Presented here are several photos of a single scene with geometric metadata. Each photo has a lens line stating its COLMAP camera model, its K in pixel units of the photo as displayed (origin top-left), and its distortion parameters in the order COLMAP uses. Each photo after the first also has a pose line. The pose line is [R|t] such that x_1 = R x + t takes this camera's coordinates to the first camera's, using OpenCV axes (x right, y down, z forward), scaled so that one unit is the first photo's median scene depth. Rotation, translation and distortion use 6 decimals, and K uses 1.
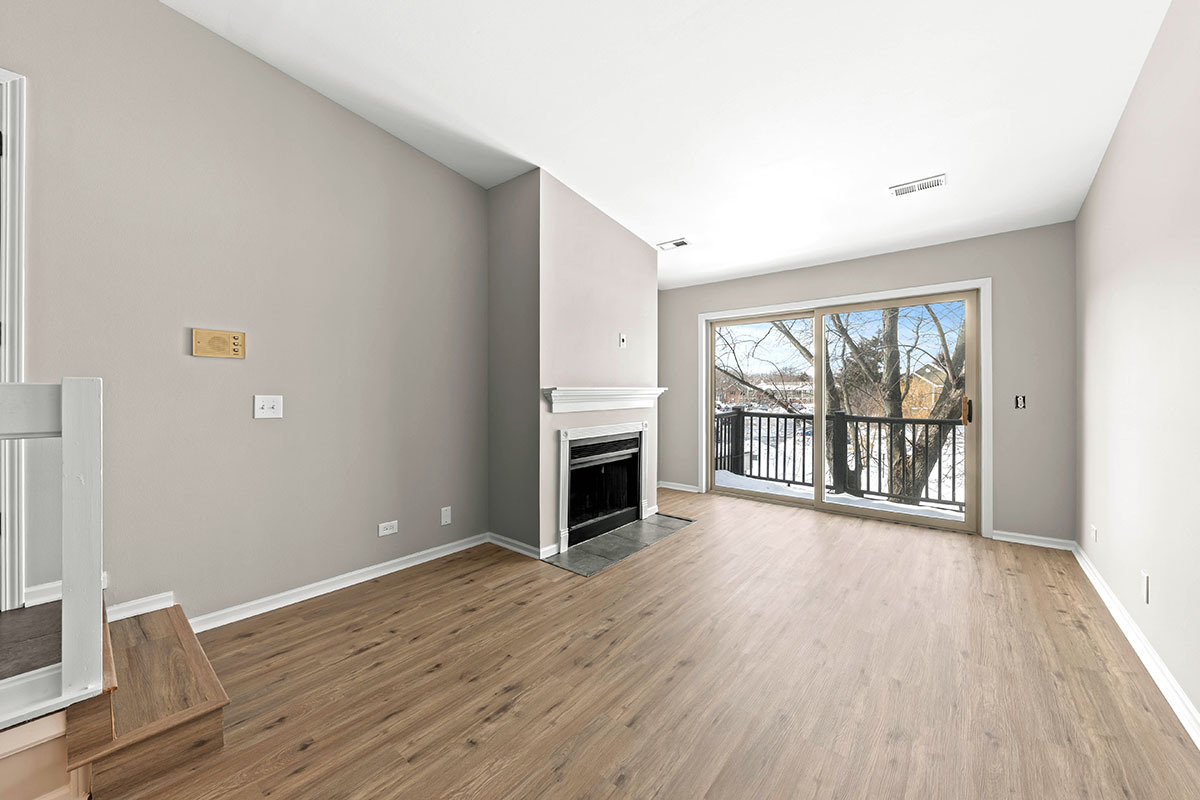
lens RADIAL K [[442.8, 0, 595.6], [0, 442.8, 395.3], [0, 0, 1]] dist [-0.001738, -0.000741]
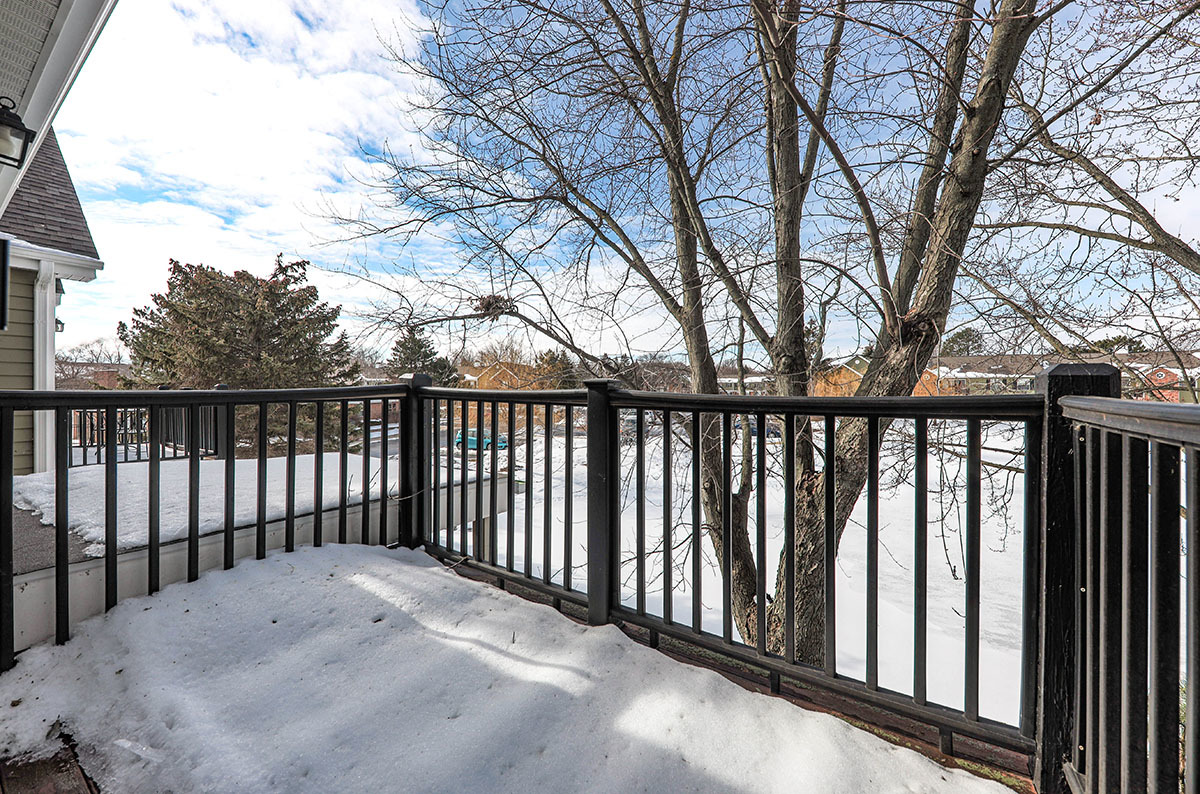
lens RADIAL K [[449.7, 0, 597.6], [0, 449.7, 396.2], [0, 0, 1]] dist [0.003149, 0.000048]
pose [[0.992961, 0.001356, 0.118433, 0.406934], [-0.002048, 0.999982, 0.005723, 0.038717], [-0.118423, -0.005925, 0.992946, 0.524609]]
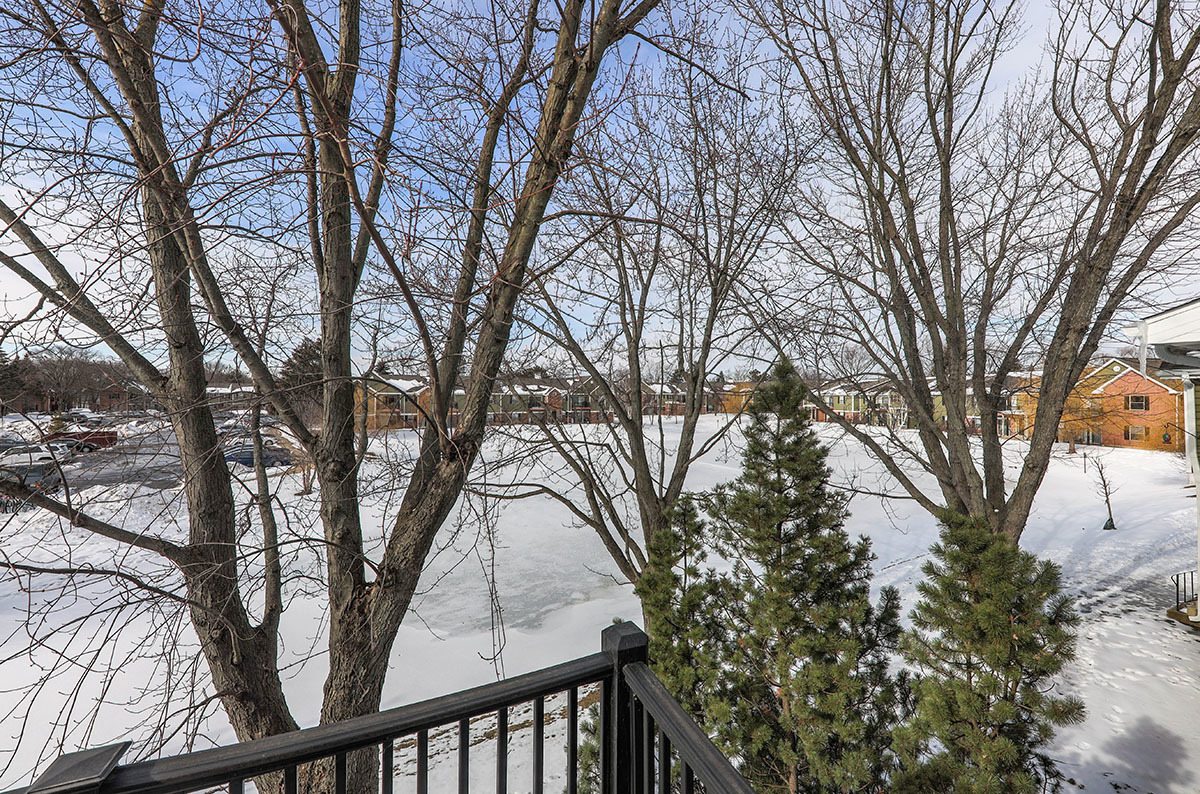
lens RADIAL K [[449.7, 0, 597.6], [0, 449.7, 396.2], [0, 0, 1]] dist [0.003149, 0.000048]
pose [[0.442836, 0.015849, 0.896463, 0.384987], [-0.002748, 0.999863, -0.016320, -0.087390], [-0.896599, 0.004764, 0.442818, 0.576627]]
